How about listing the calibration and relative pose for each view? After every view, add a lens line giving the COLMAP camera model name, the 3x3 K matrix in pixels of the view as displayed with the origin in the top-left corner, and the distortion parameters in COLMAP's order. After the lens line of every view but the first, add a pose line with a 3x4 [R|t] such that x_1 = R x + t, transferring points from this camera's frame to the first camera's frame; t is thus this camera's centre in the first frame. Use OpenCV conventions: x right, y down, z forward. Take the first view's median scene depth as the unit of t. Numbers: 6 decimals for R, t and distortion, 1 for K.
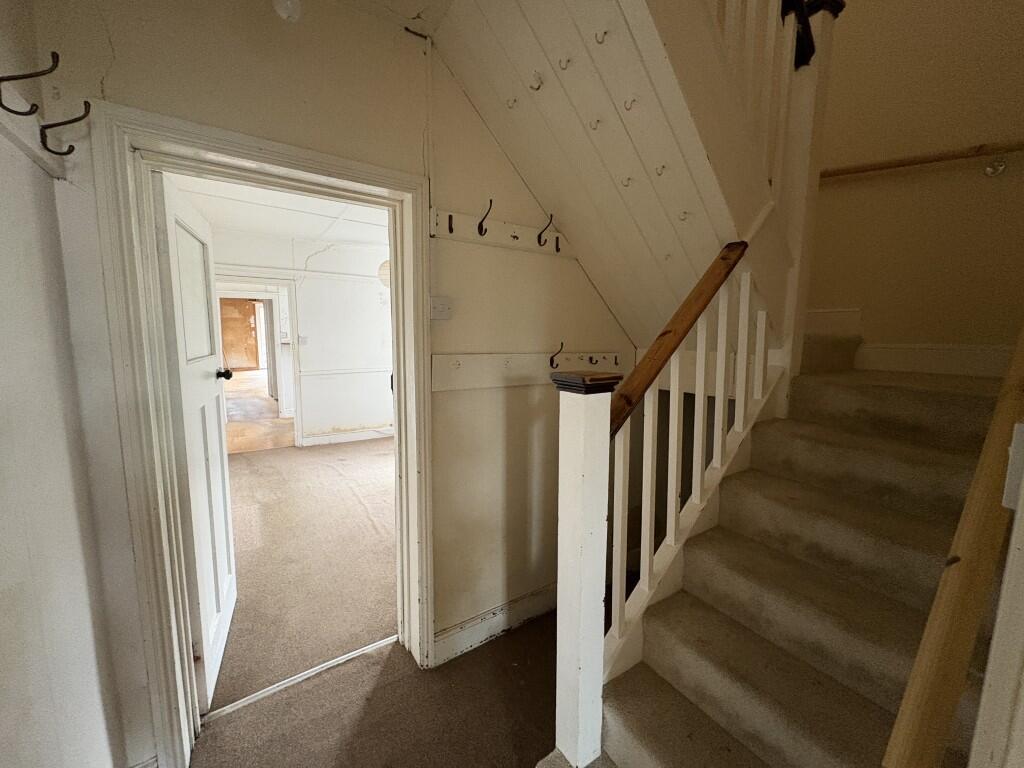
lens RADIAL K [[407.5, 0, 512.0], [0, 407.5, 384.0], [0, 0, 1]] dist [0.000579, -0.000005]
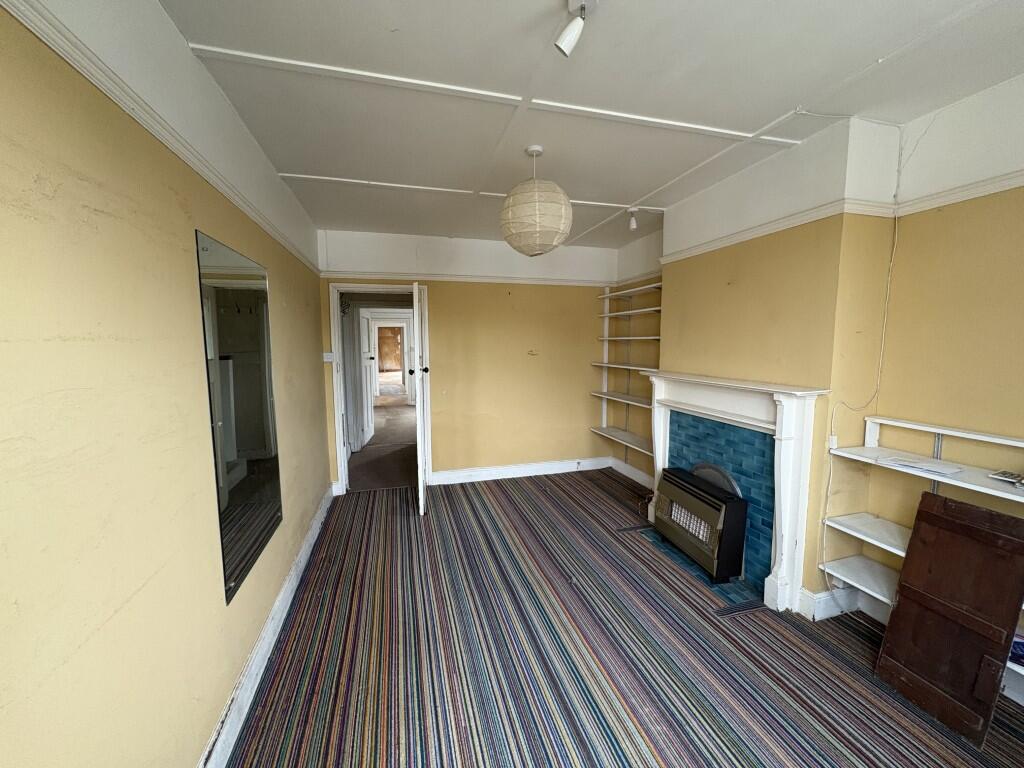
lens RADIAL K [[407.5, 0, 512.0], [0, 407.5, 384.0], [0, 0, 1]] dist [0.000579, -0.000005]
pose [[0.949833, 0.021027, -0.312050, 0.445537], [-0.030003, 0.999262, -0.023989, 0.072182], [0.311316, 0.032147, 0.949763, -0.564774]]
